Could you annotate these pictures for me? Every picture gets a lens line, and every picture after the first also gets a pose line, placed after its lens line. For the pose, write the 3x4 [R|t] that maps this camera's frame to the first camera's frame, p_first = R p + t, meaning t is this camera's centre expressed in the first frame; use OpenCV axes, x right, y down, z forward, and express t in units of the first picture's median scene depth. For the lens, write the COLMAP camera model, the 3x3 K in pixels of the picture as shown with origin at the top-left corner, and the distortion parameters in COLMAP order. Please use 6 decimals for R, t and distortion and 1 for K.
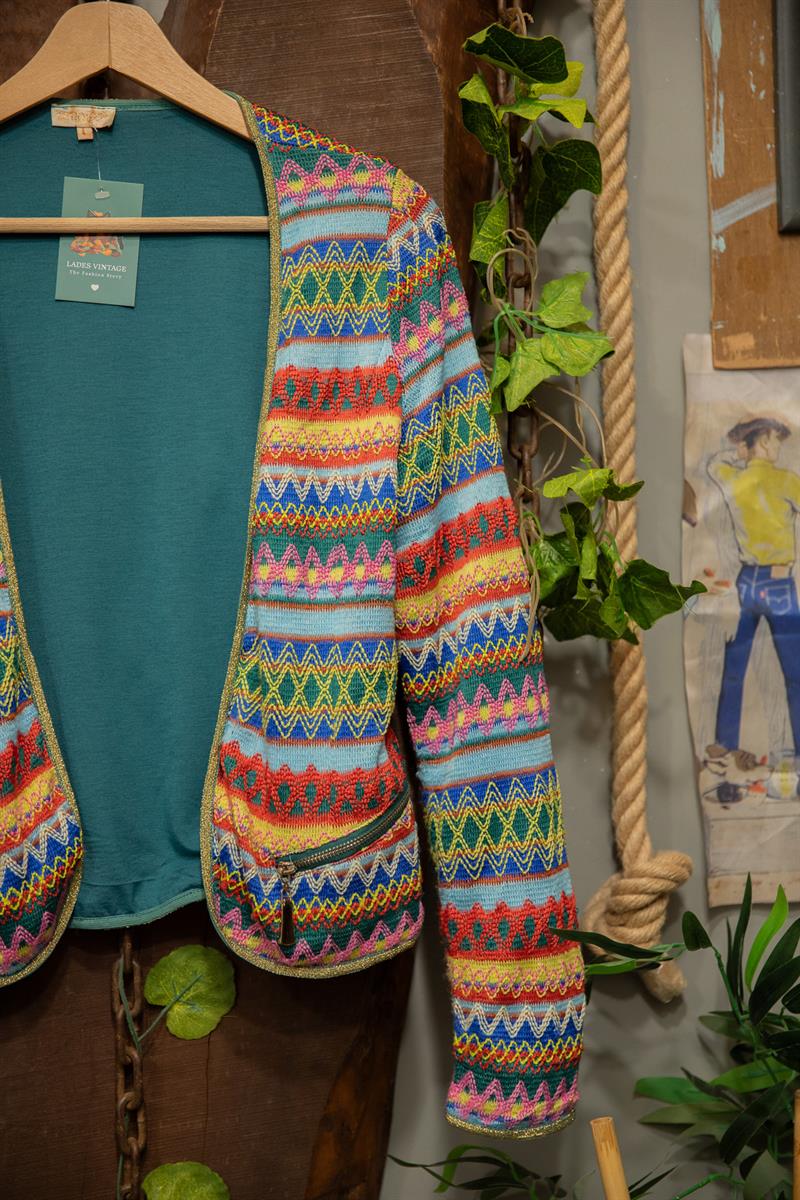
lens RADIAL K [[2194.8, 0, 425.0], [0, 2194.8, 609.2], [0, 0, 1]] dist [0.131722, 0.000000]
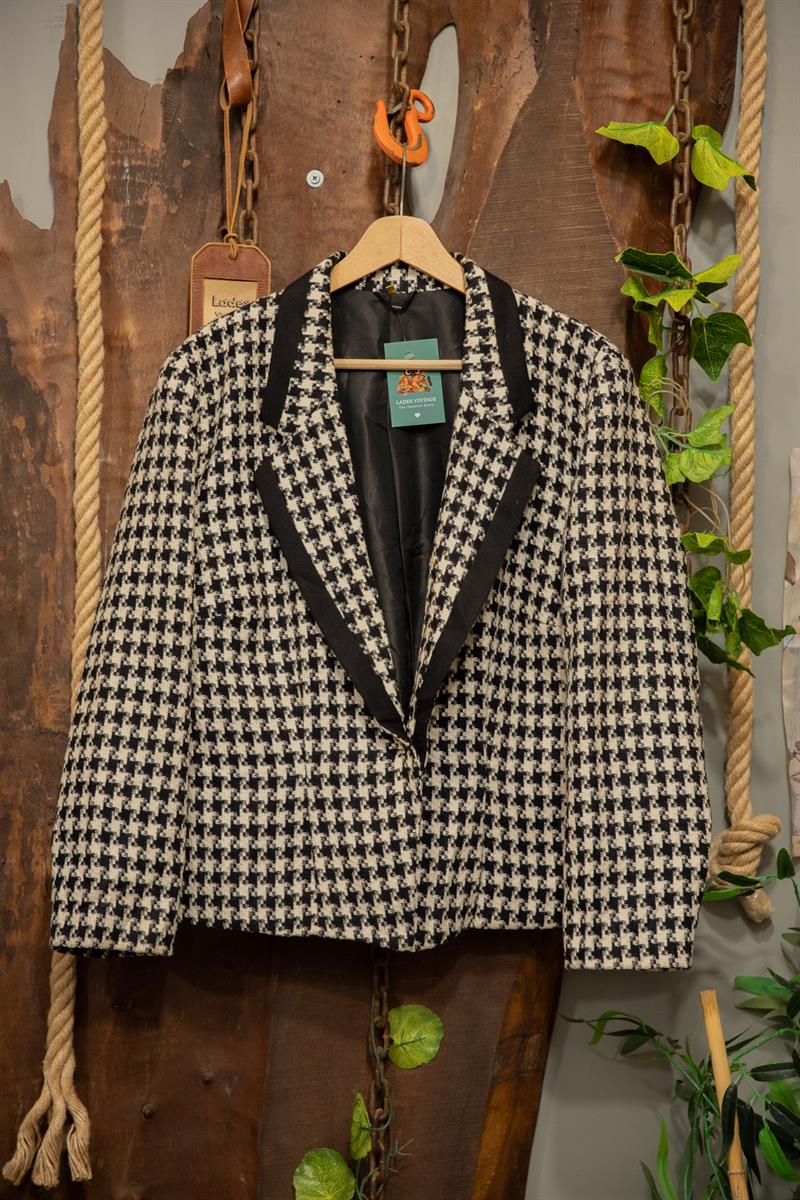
lens RADIAL K [[2232.7, 0, 404.8], [0, 2232.7, 597.1], [0, 0, 1]] dist [0.148578, 0.000000]
pose [[0.996062, 0.042799, -0.077649, -0.014357], [-0.043643, 0.999005, -0.009201, -0.006228], [0.077178, 0.012554, 0.996938, -0.486664]]
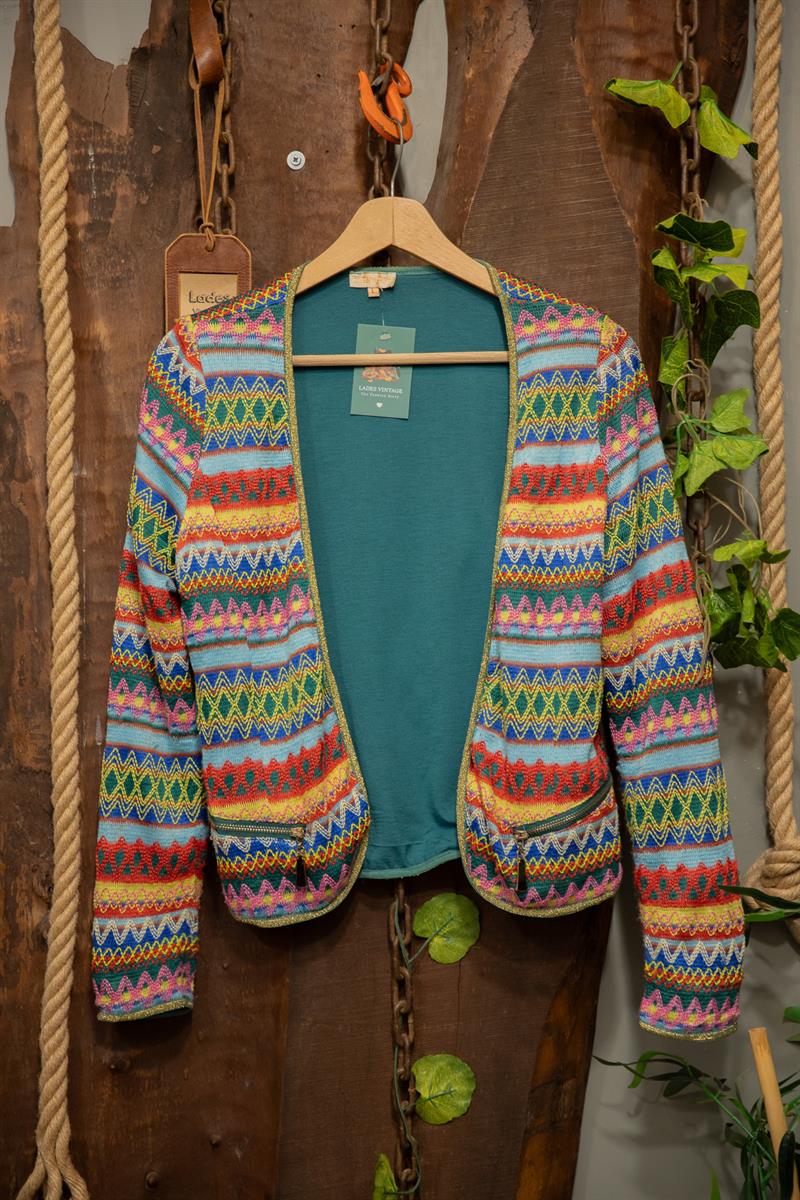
lens RADIAL K [[2194.8, 0, 394.9], [0, 2194.8, 603.8], [0, 0, 1]] dist [0.131722, 0.000000]
pose [[0.996196, 0.005072, -0.086990, -0.022269], [-0.005969, 0.999932, -0.010061, -0.010226], [0.086933, 0.010542, 0.996158, -0.342055]]
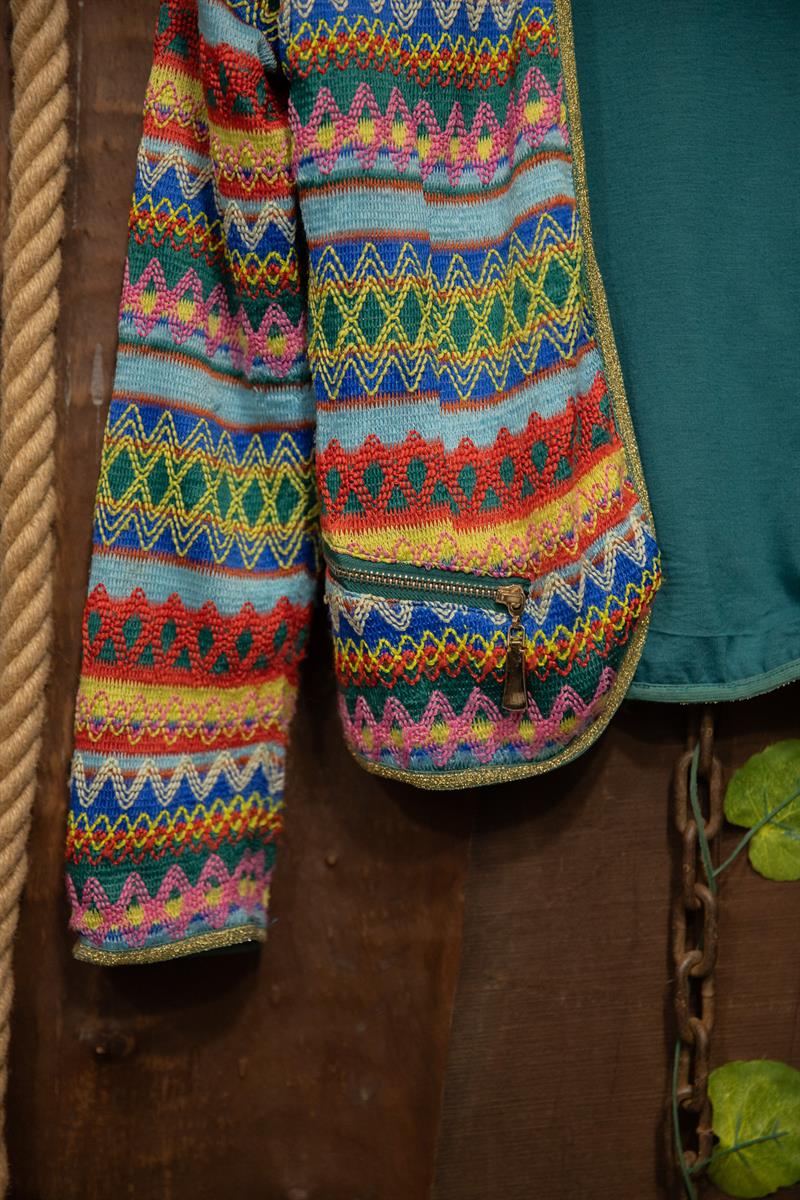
lens RADIAL K [[2194.8, 0, 392.9], [0, 2194.8, 627.8], [0, 0, 1]] dist [0.131722, 0.000000]
pose [[0.995426, 0.063265, -0.071588, -0.182042], [-0.059000, 0.996441, 0.060205, 0.087170], [0.075142, -0.055706, 0.995616, 0.340164]]
